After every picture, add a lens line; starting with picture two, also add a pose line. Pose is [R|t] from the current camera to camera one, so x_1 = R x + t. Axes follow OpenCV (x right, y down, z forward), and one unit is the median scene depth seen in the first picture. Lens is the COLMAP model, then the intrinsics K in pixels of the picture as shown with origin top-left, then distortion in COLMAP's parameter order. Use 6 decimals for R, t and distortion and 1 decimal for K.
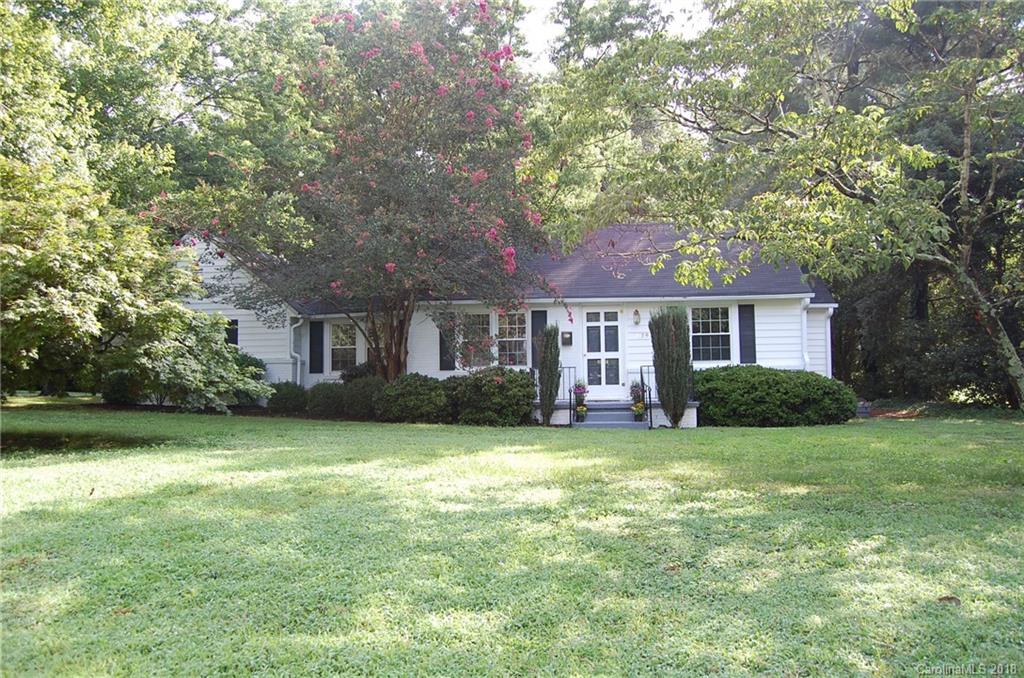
lens RADIAL K [[806.0, 0, 512.0], [0, 806.0, 339.0], [0, 0, 1]] dist [-0.006182, -0.001059]
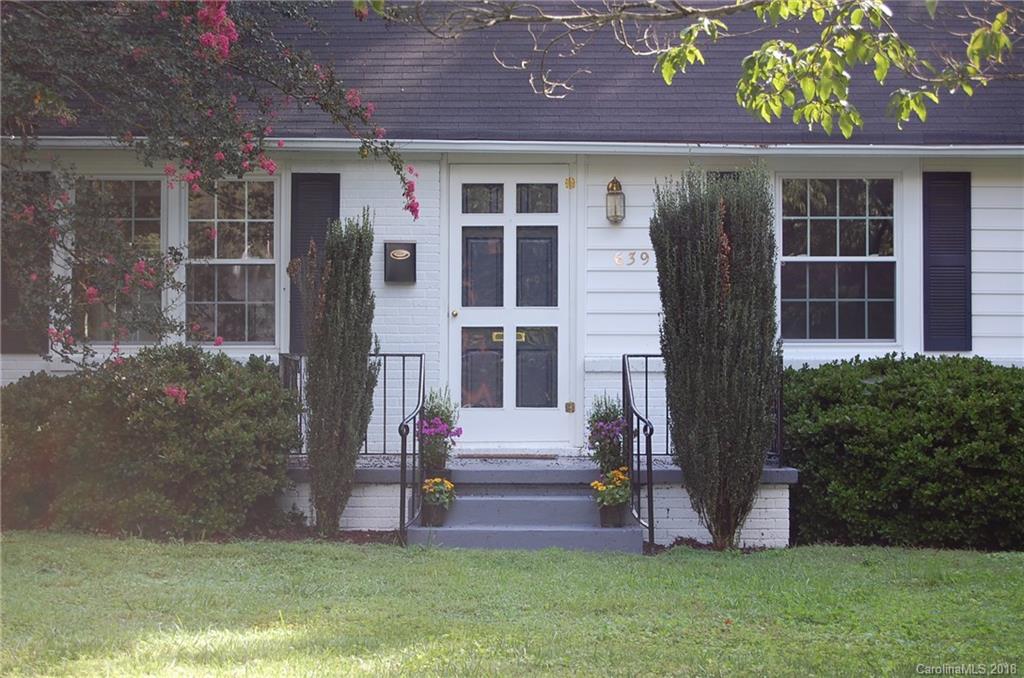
lens RADIAL K [[2390.5, 0, 456.4], [0, 2390.5, 337.8], [0, 0, 1]] dist [0.092413, -0.084497]
pose [[0.995989, 0.019764, 0.087264, 0.008398], [-0.022990, 0.999083, 0.036120, -0.006336], [-0.086470, -0.037981, 0.995530, 0.046215]]
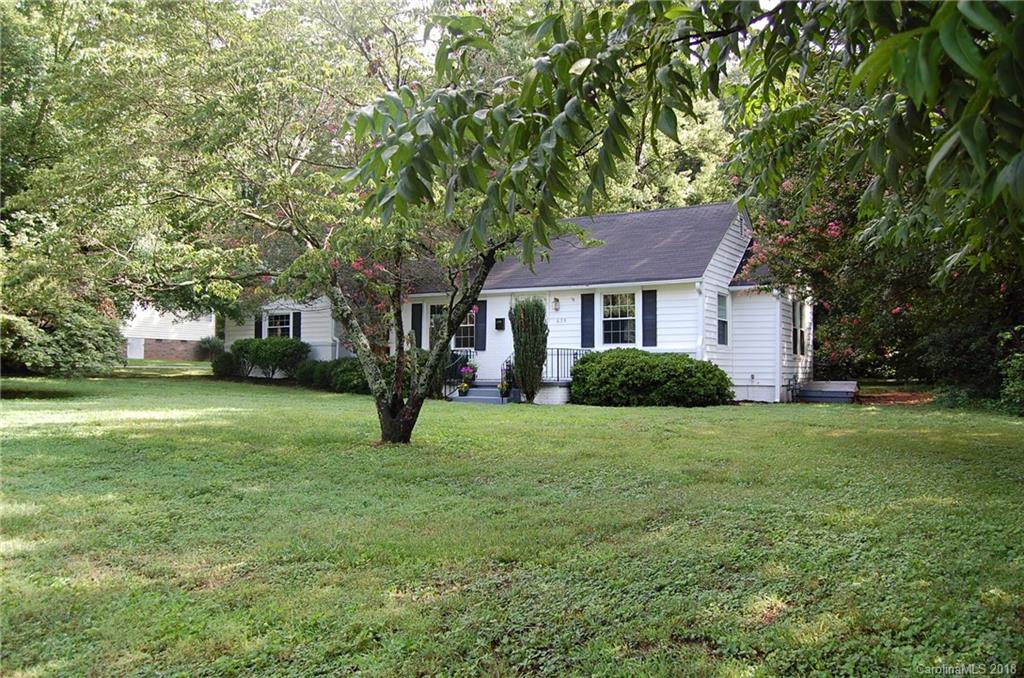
lens RADIAL K [[806.0, 0, 512.0], [0, 806.0, 339.0], [0, 0, 1]] dist [-0.006182, -0.001059]
pose [[0.891353, -0.001971, -0.453307, 0.647831], [0.013634, 0.999655, 0.022464, -0.005793], [0.453106, -0.026204, 0.891072, -0.012975]]
